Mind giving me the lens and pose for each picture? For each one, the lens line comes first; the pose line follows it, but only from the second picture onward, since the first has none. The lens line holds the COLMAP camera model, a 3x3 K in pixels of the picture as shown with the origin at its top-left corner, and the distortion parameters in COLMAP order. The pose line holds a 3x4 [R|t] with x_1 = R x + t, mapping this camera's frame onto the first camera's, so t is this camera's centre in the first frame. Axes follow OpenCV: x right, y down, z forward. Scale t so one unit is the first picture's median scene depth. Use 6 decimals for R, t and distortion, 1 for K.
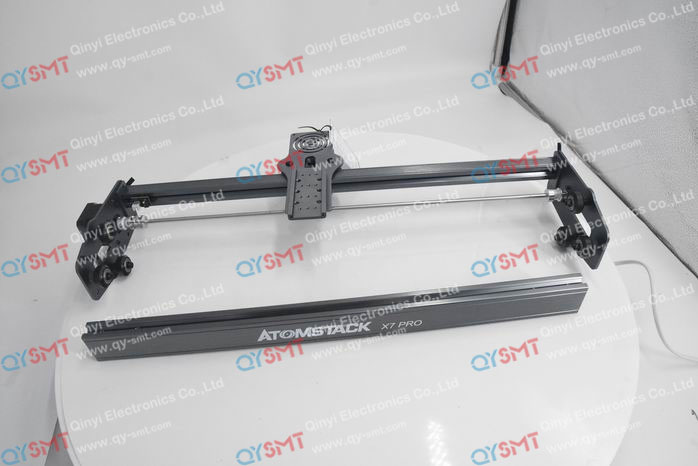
lens RADIAL K [[483.2, 0, 349.0], [0, 483.2, 233.0], [0, 0, 1]] dist [0.000485, 0.001269]
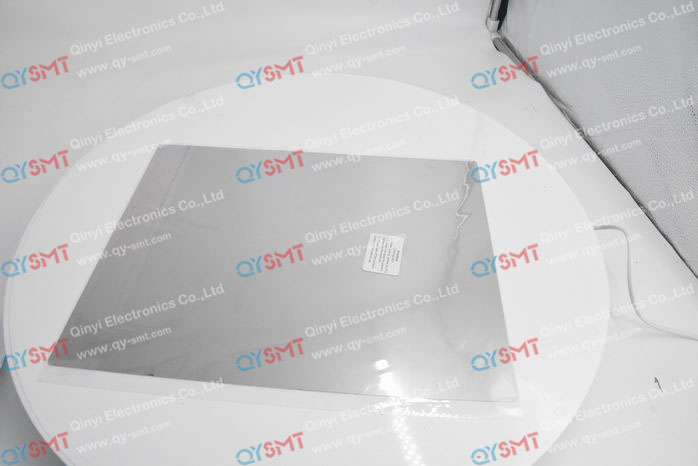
lens RADIAL K [[483.2, 0, 349.0], [0, 483.2, 233.0], [0, 0, 1]] dist [0.000485, 0.001269]
pose [[1.000000, -0.000504, 0.000084, -0.000060], [0.000504, 0.999999, -0.001042, 0.196271], [-0.000083, 0.001042, 0.999999, 0.000146]]
